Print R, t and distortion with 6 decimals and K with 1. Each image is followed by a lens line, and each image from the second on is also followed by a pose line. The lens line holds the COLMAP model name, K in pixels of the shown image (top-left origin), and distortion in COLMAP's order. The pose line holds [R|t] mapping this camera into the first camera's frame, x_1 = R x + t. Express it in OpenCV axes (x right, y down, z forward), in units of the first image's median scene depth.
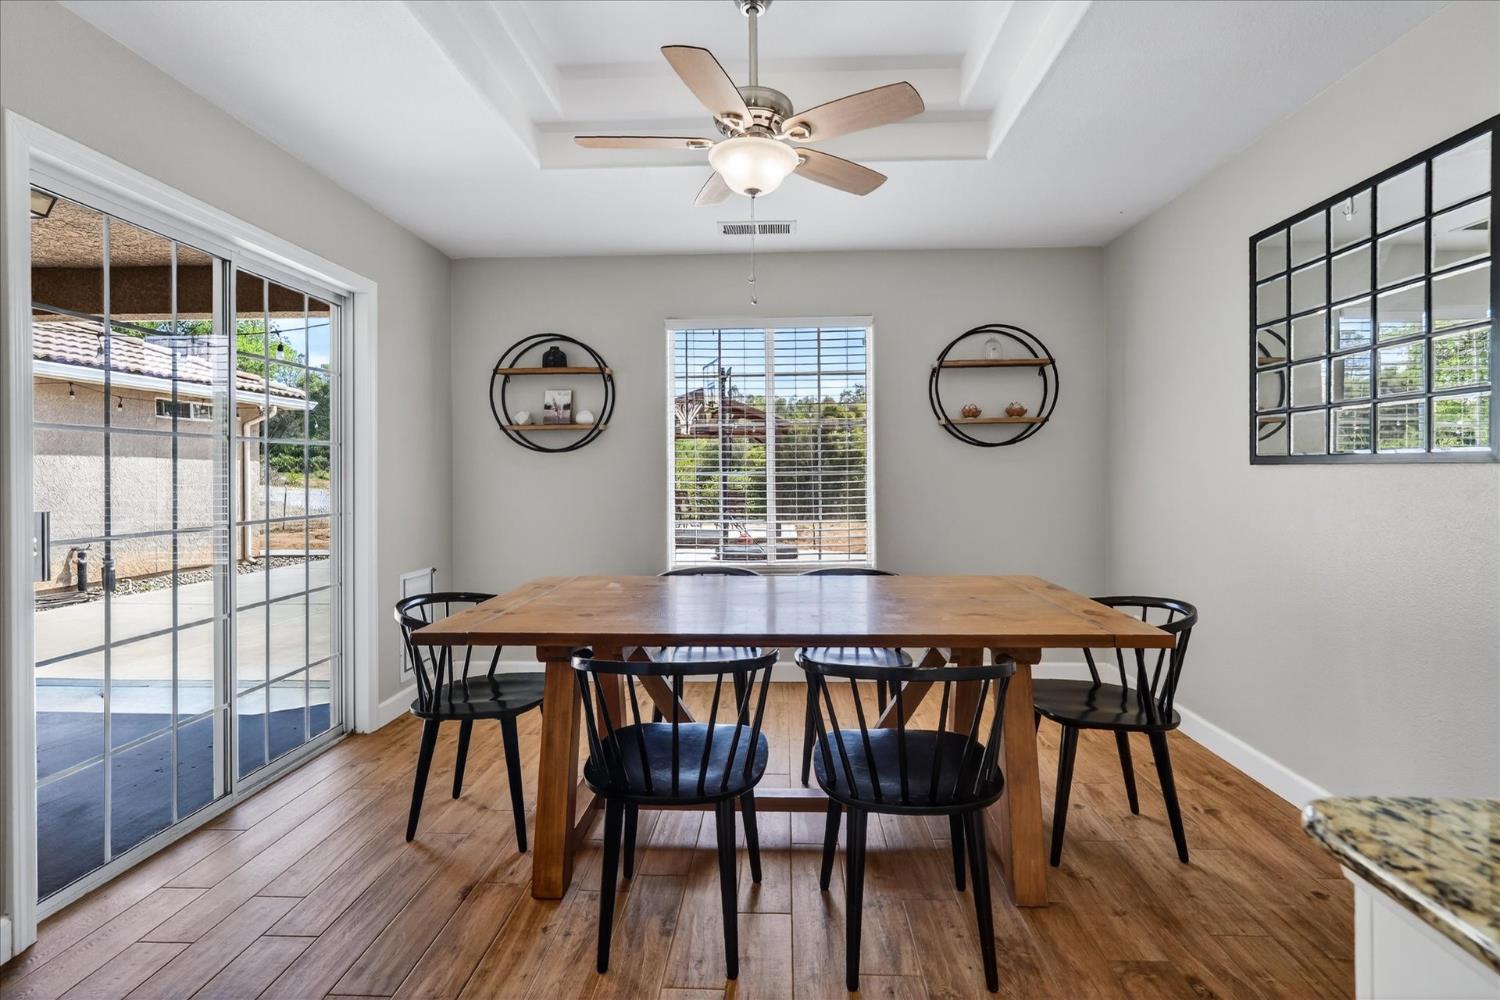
lens RADIAL K [[707.8, 0, 753.6], [0, 707.8, 467.6], [0, 0, 1]] dist [-0.001750, -0.000065]
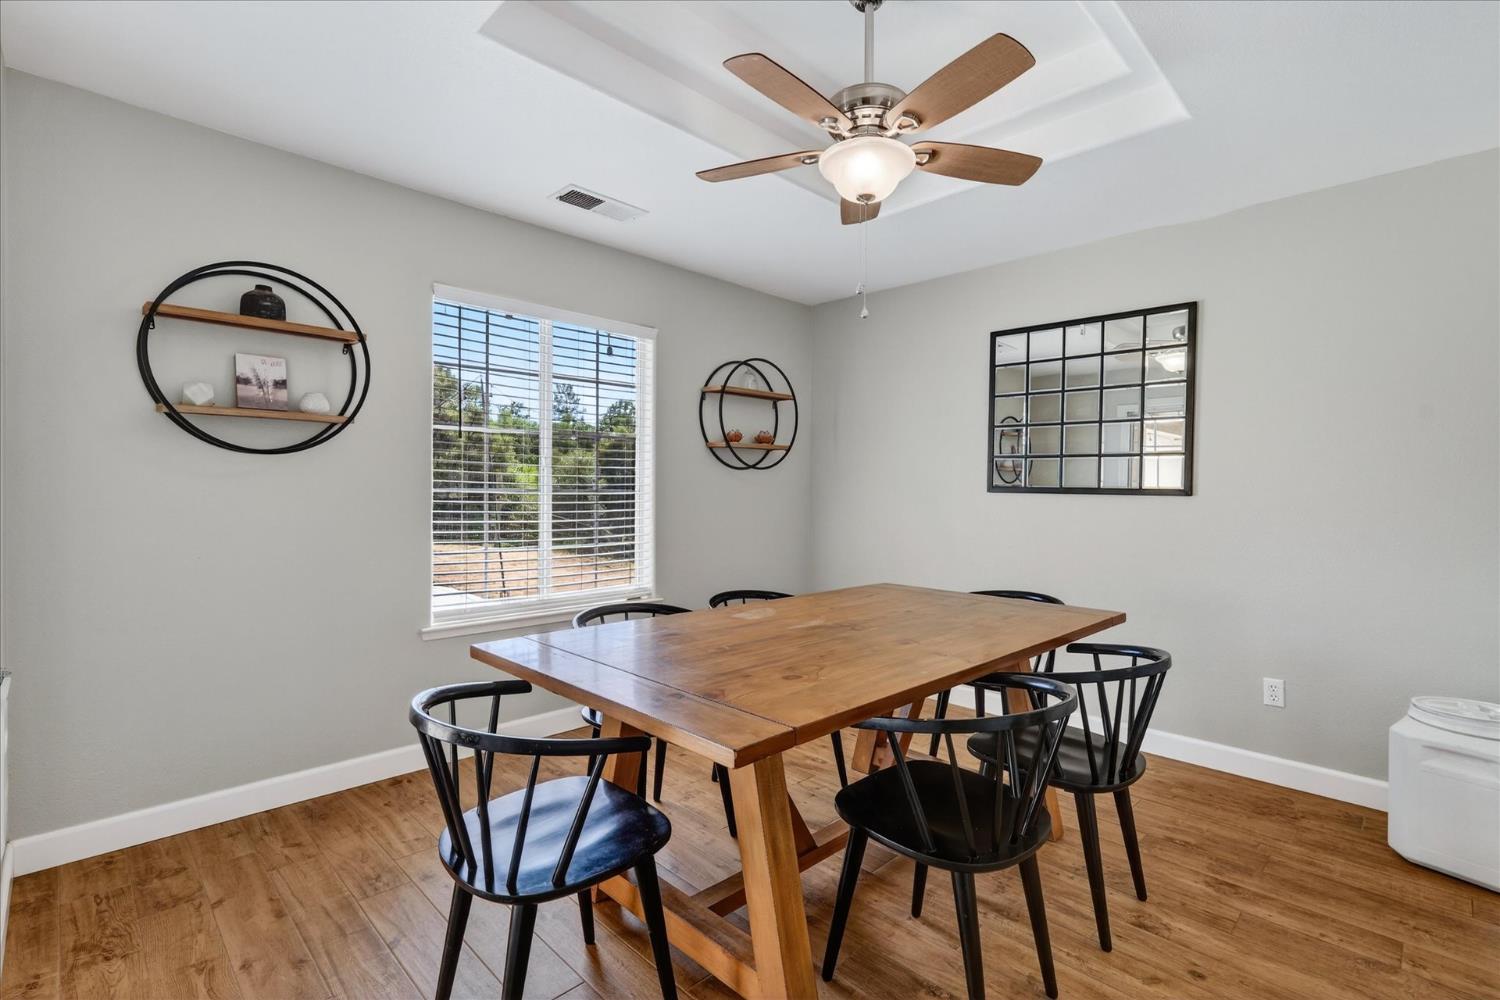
lens RADIAL K [[698.6, 0, 750.0], [0, 698.6, 500.0], [0, 0, 1]] dist [-0.001778, -0.000291]
pose [[0.682671, 0.003458, 0.730718, -0.437670], [-0.020718, 0.999678, 0.014625, 0.001188], [-0.730432, -0.025123, 0.682523, 0.255667]]
